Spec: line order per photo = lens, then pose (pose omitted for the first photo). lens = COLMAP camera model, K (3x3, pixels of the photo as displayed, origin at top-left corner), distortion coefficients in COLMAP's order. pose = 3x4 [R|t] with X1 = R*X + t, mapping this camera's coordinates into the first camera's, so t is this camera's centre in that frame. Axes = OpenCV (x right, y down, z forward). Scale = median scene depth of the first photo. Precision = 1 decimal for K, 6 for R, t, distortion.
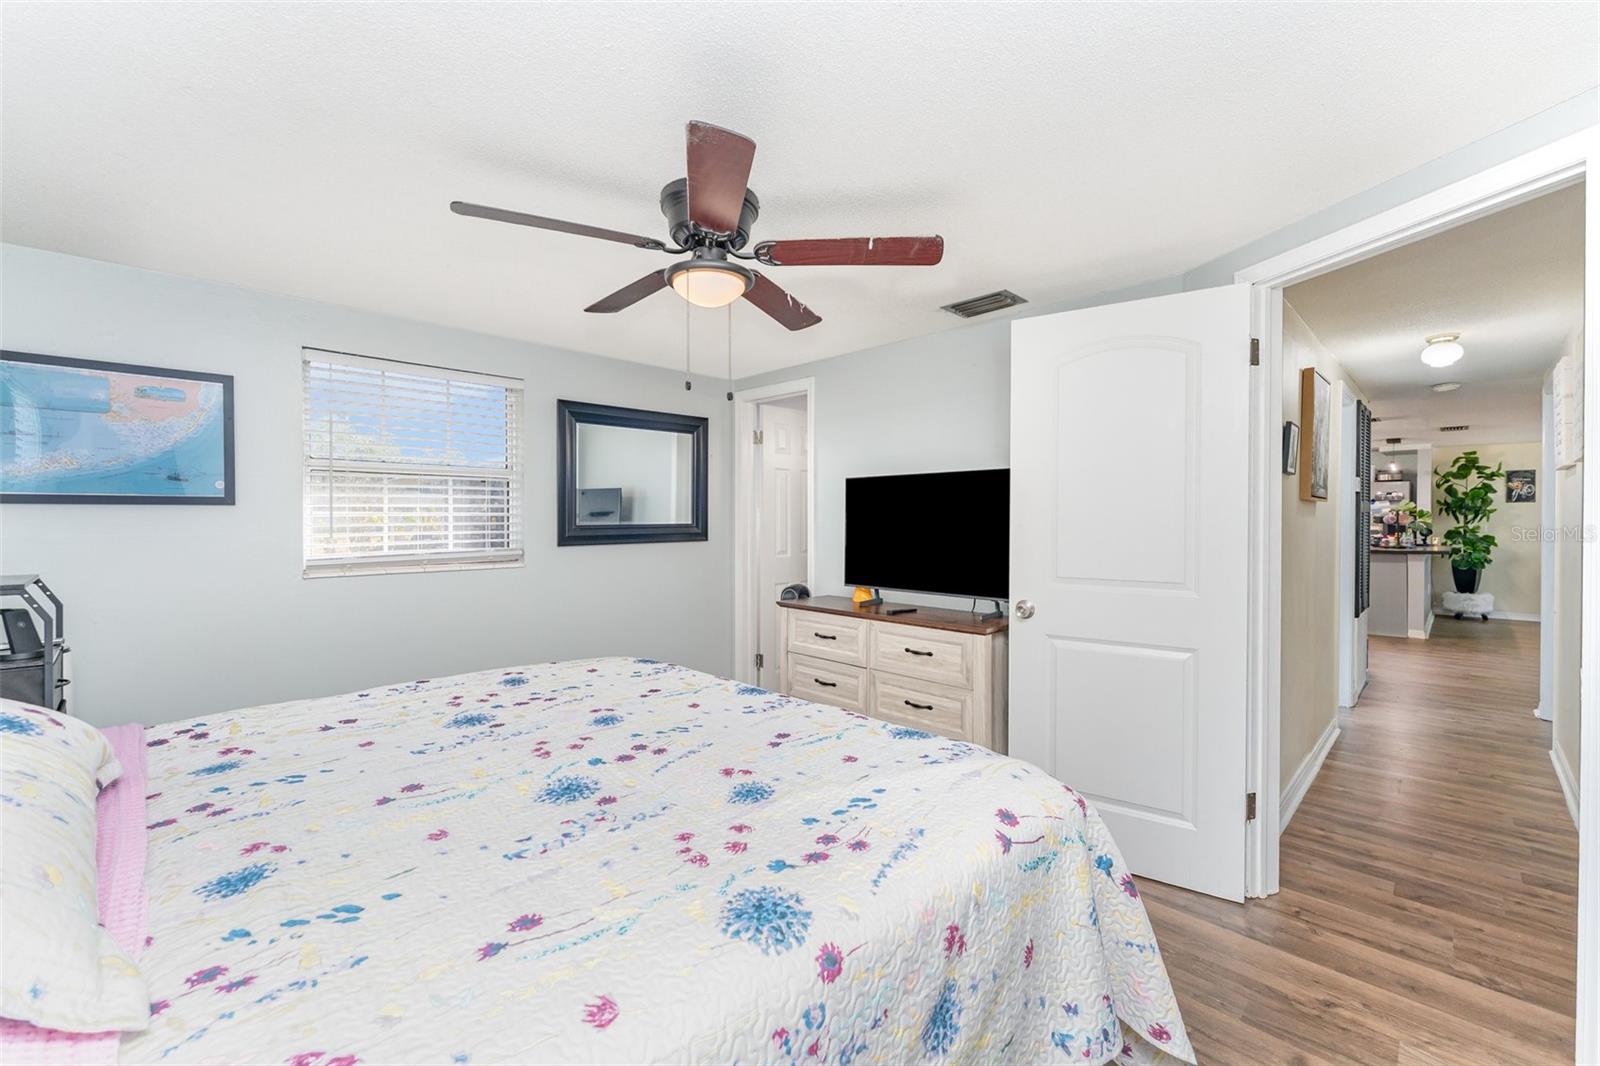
lens RADIAL K [[645.0, 0, 815.7], [0, 645.0, 517.0], [0, 0, 1]] dist [0.003855, -0.001058]
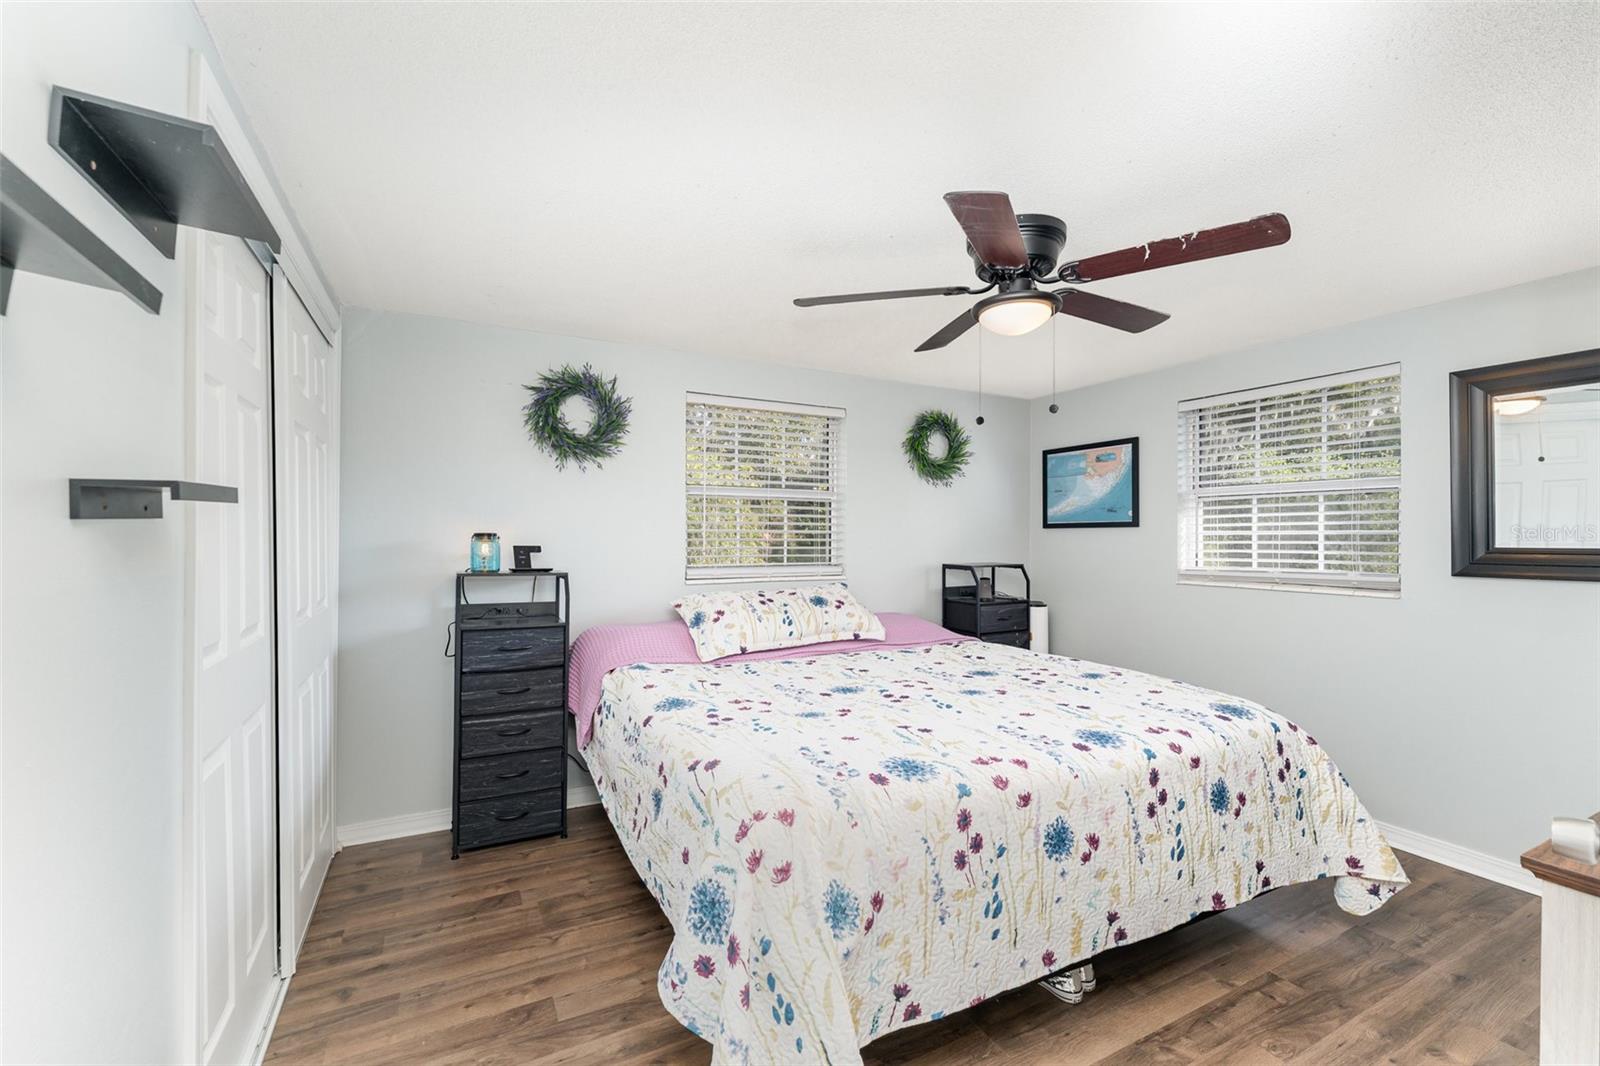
lens RADIAL K [[645.0, 0, 809.7], [0, 645.0, 535.1], [0, 0, 1]] dist [0.003855, -0.001058]
pose [[-0.268237, -0.001746, -0.963351, 0.670209], [-0.001456, 0.999998, -0.001407, 0.002187], [0.963352, 0.001026, -0.268239, 0.688786]]
